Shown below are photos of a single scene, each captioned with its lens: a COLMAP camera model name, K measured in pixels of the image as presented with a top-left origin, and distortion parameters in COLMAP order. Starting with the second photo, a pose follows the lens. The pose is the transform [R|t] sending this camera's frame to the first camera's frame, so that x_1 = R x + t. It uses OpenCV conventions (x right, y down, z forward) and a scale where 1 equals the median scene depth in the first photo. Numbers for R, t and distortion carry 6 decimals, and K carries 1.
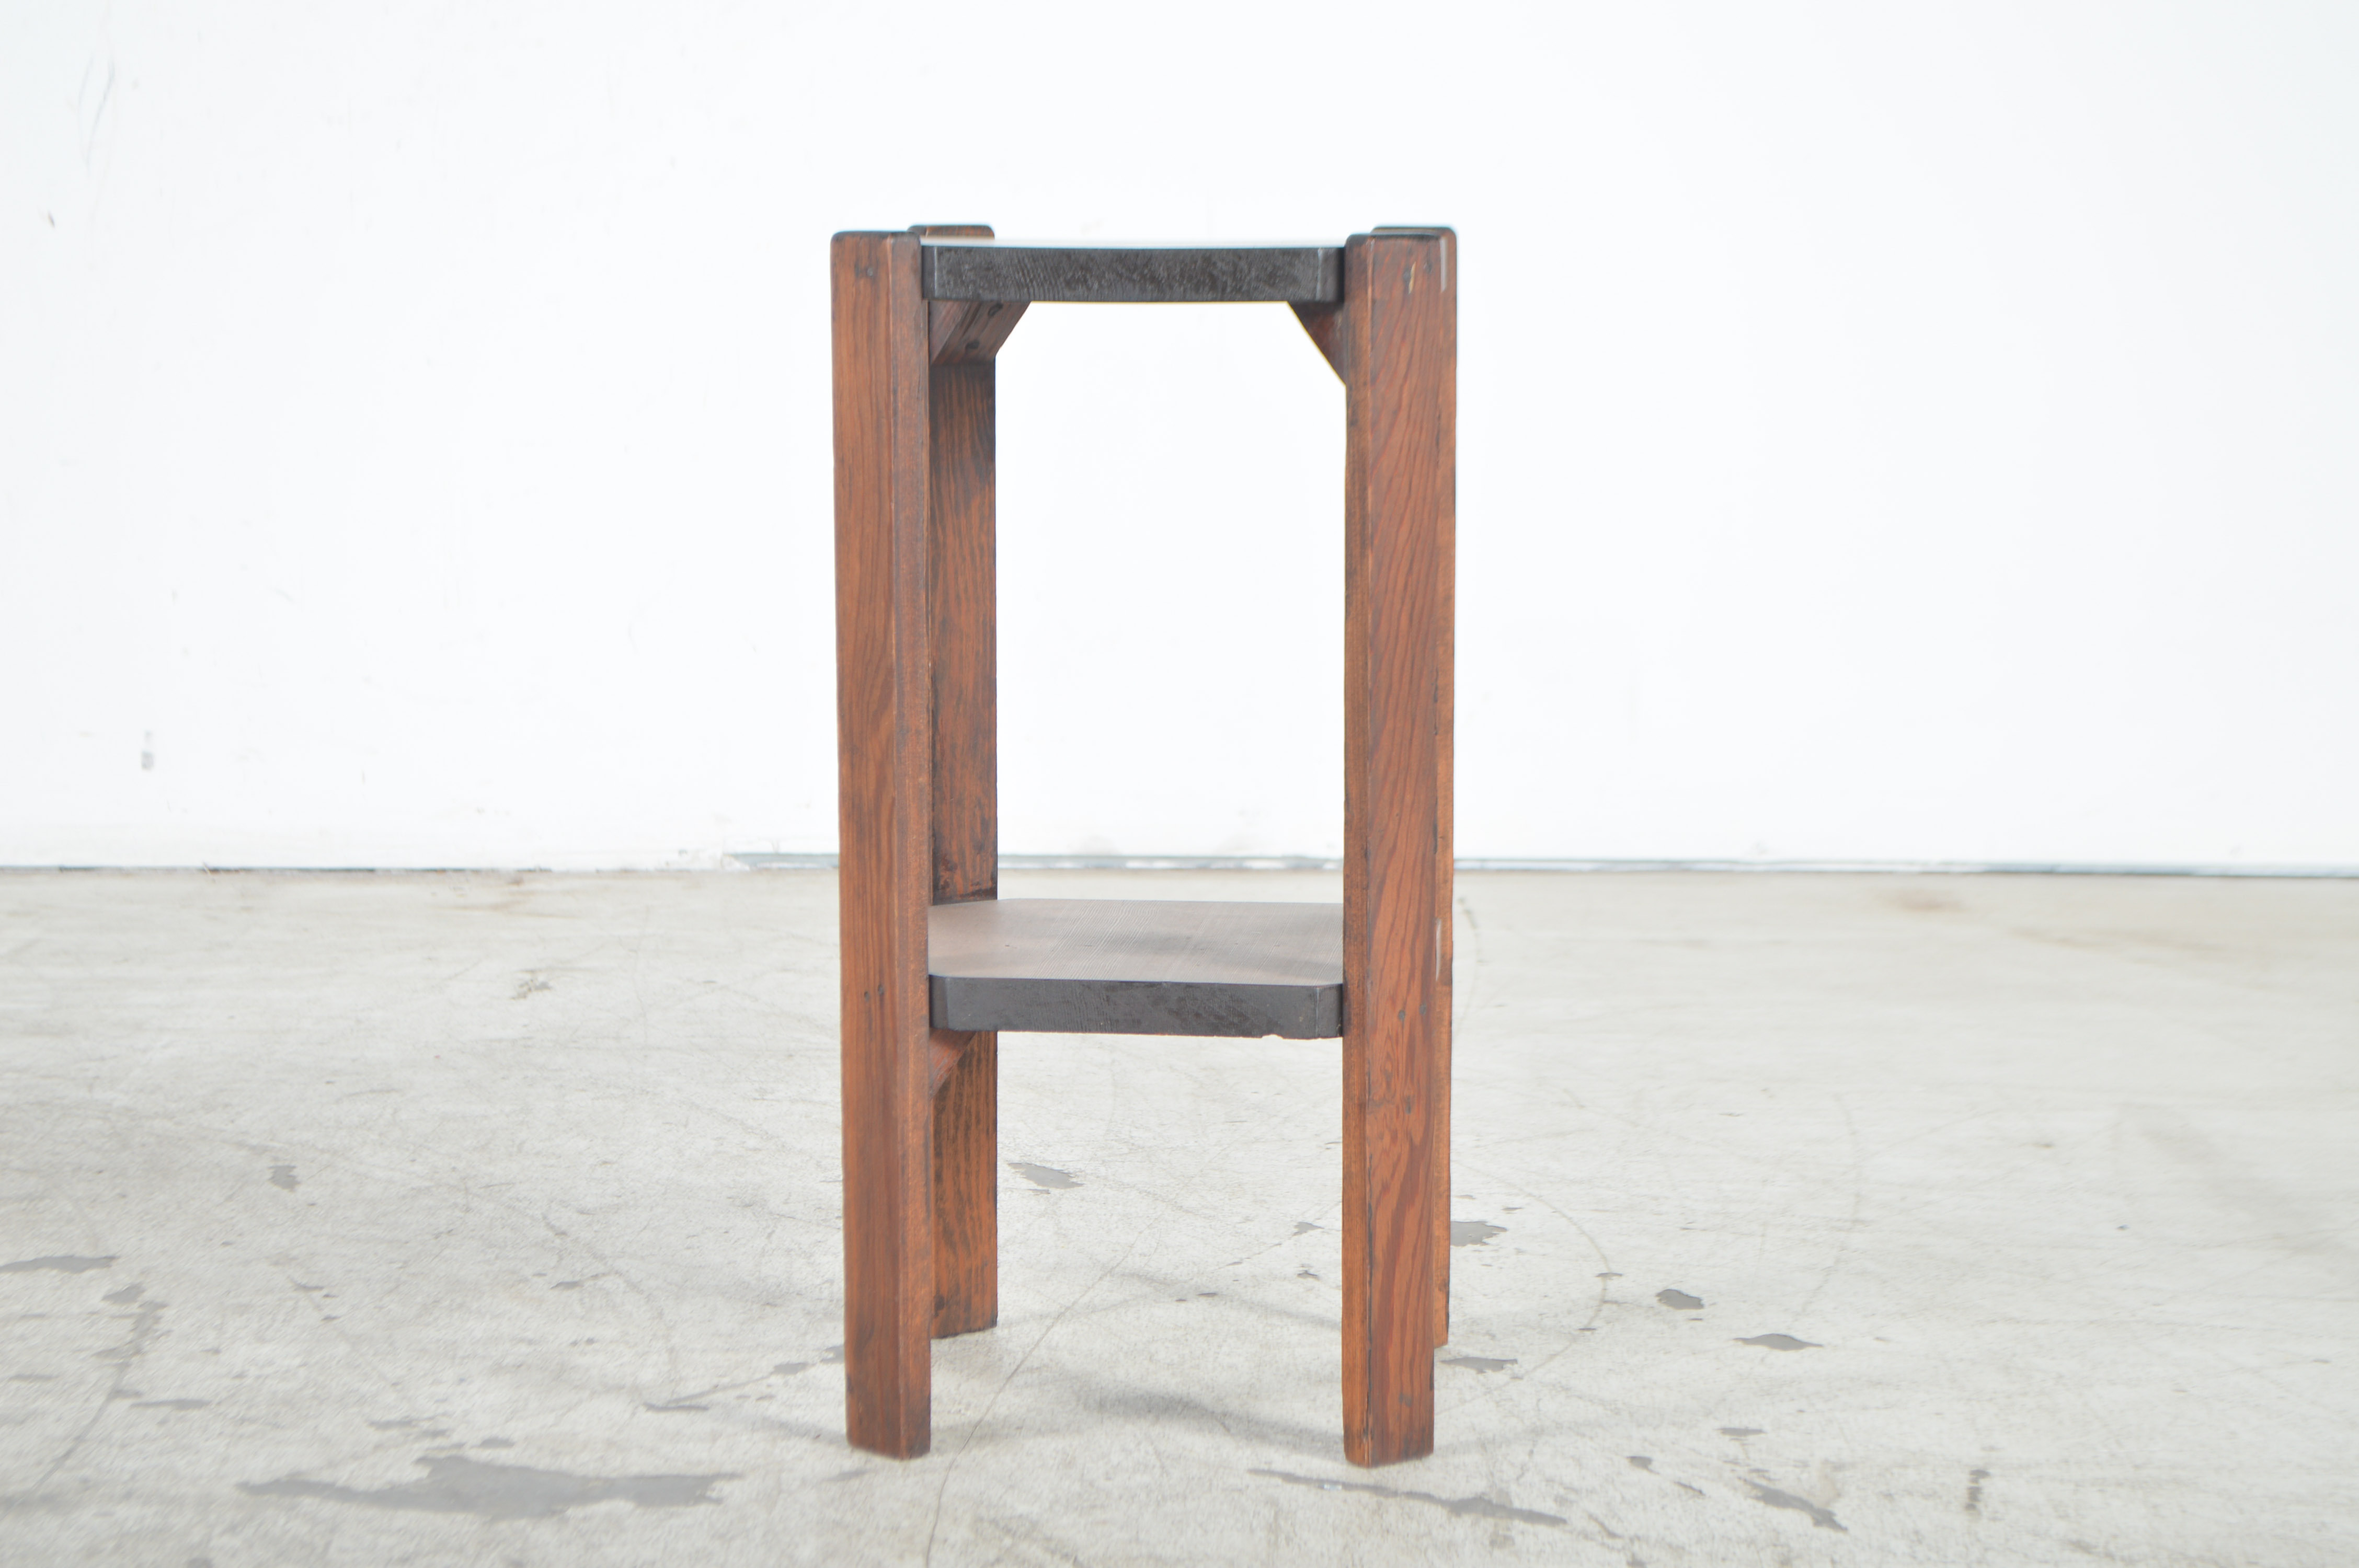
lens RADIAL K [[5346.5, 0, 1176.0], [0, 5346.5, 776.0], [0, 0, 1]] dist [0.049659, 0.000000]
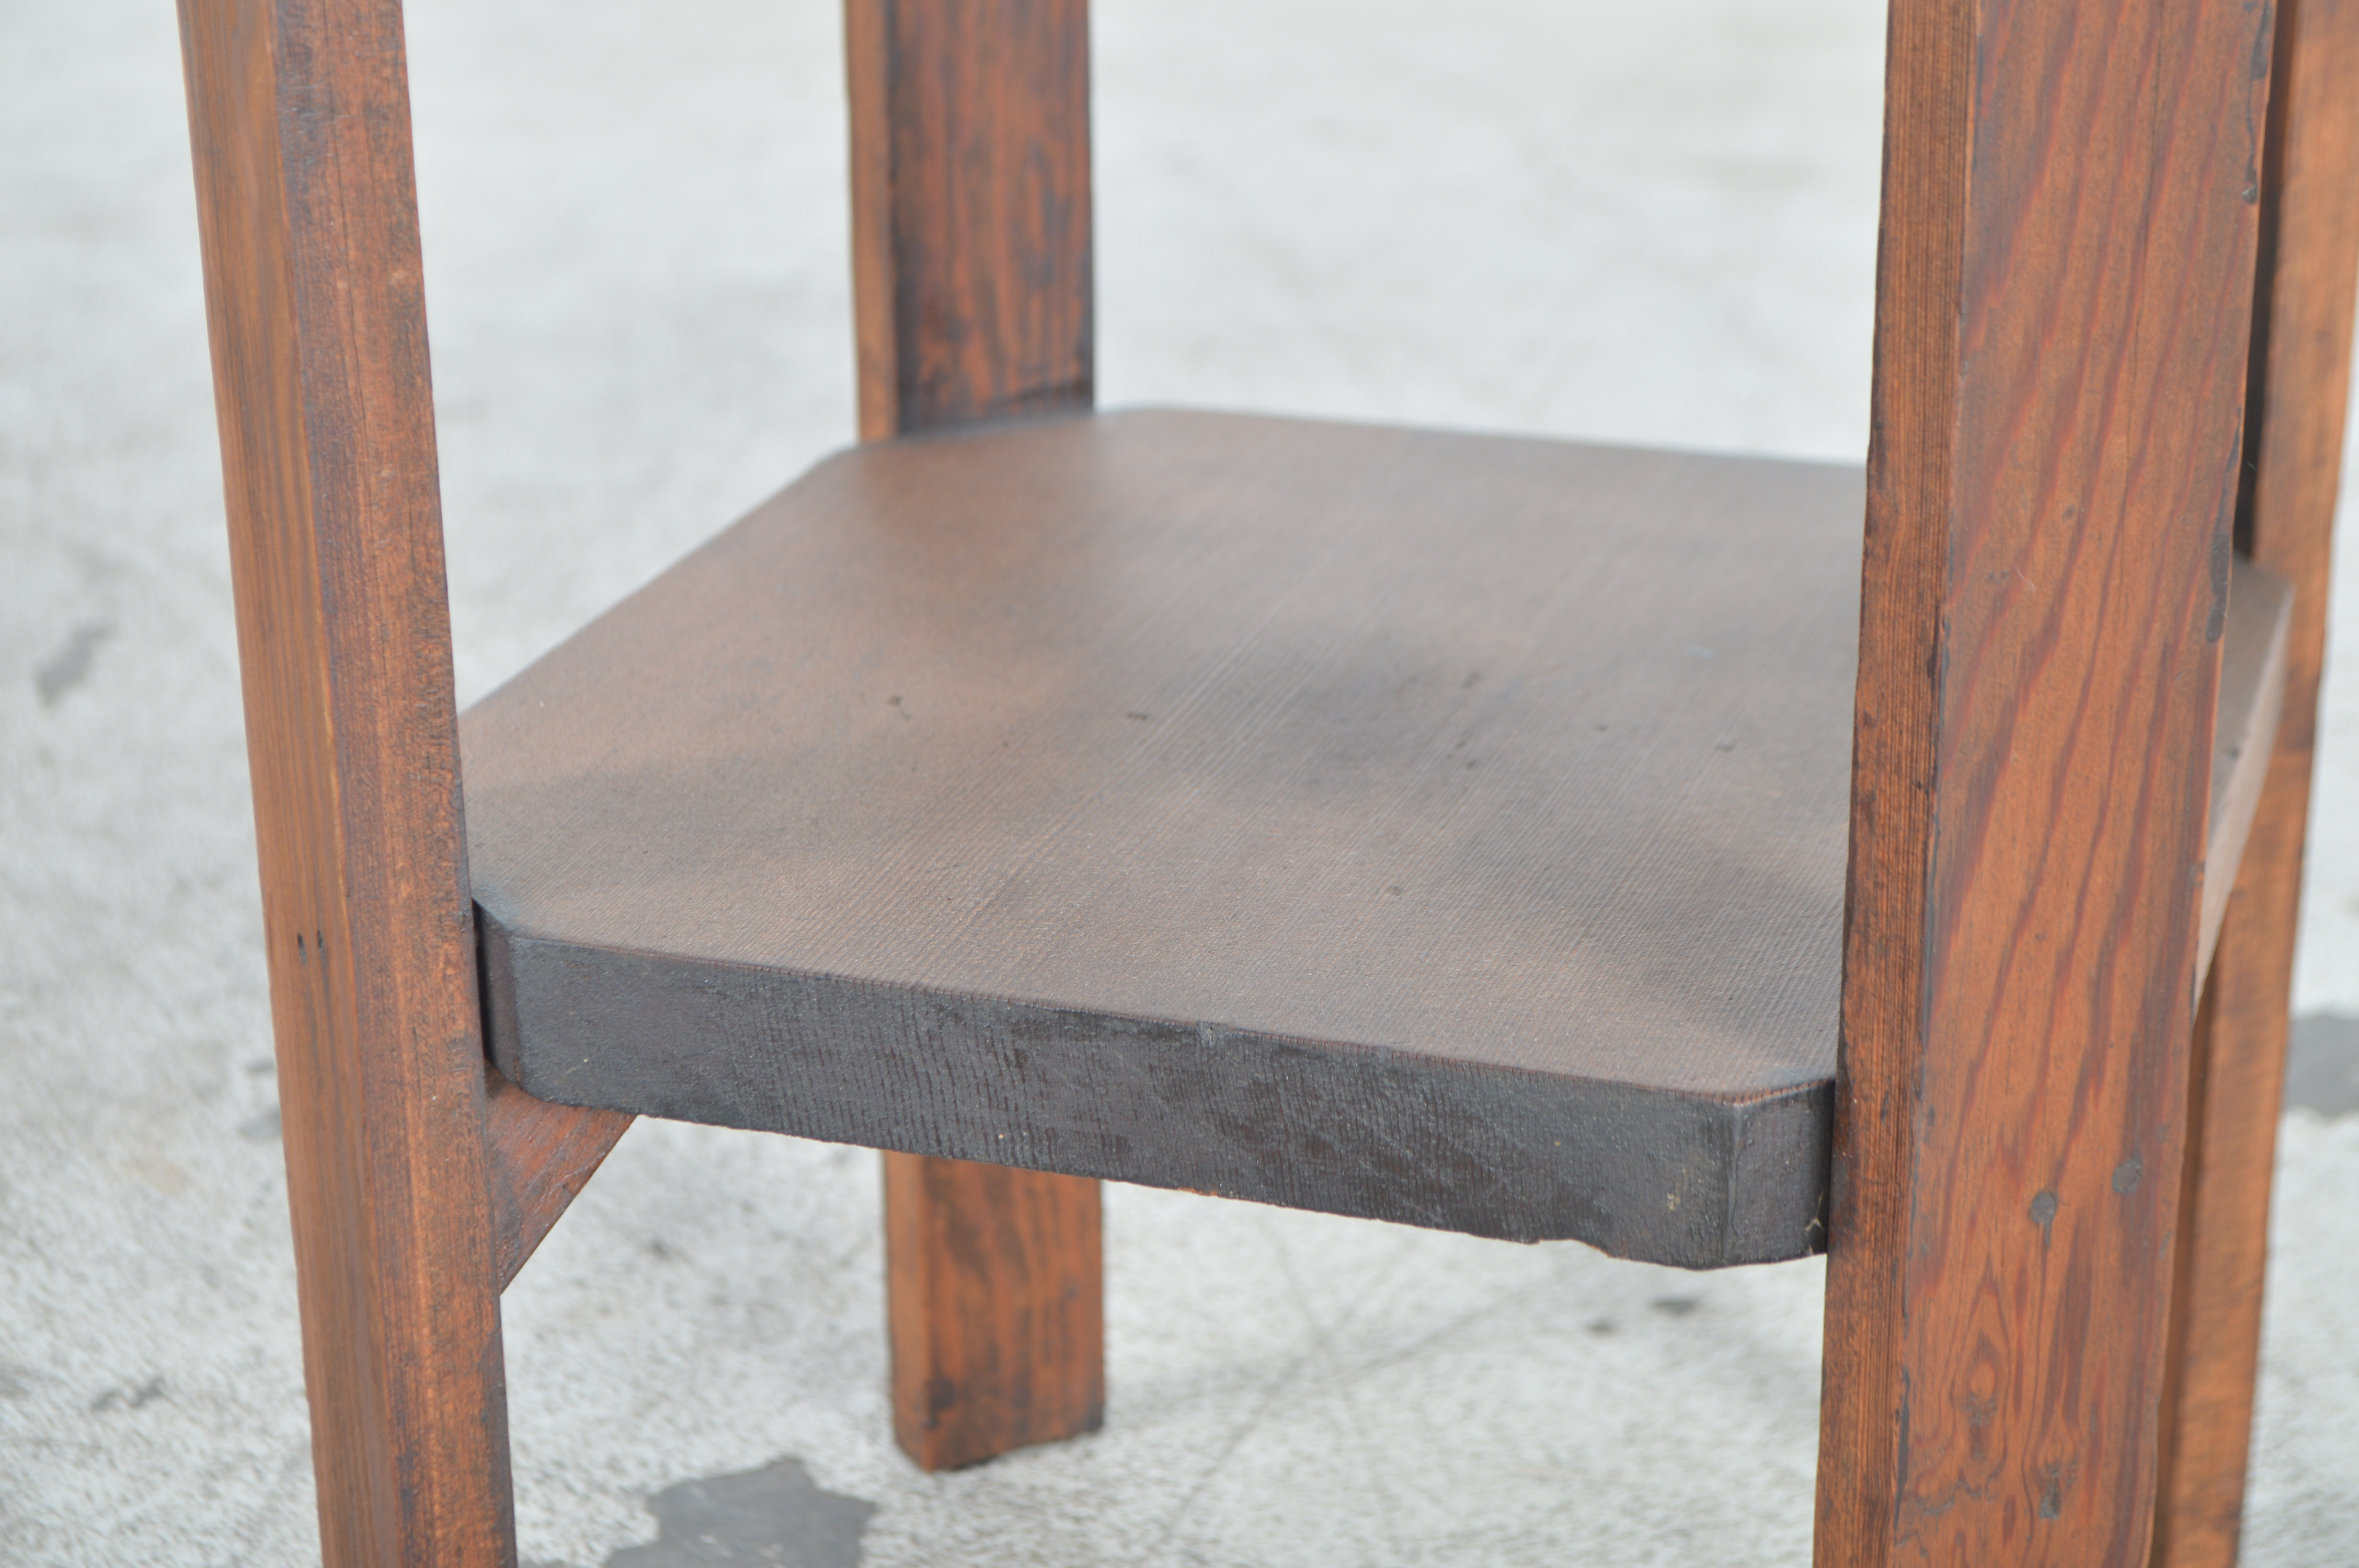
lens RADIAL K [[4516.0, 0, 1173.2], [0, 4516.0, 797.9], [0, 0, 1]] dist [-0.004327, 0.000000]
pose [[0.974159, 0.072951, -0.213757, 0.046733], [-0.017298, 0.967720, 0.251432, -0.033907], [0.225200, -0.241238, 0.943975, 0.774079]]
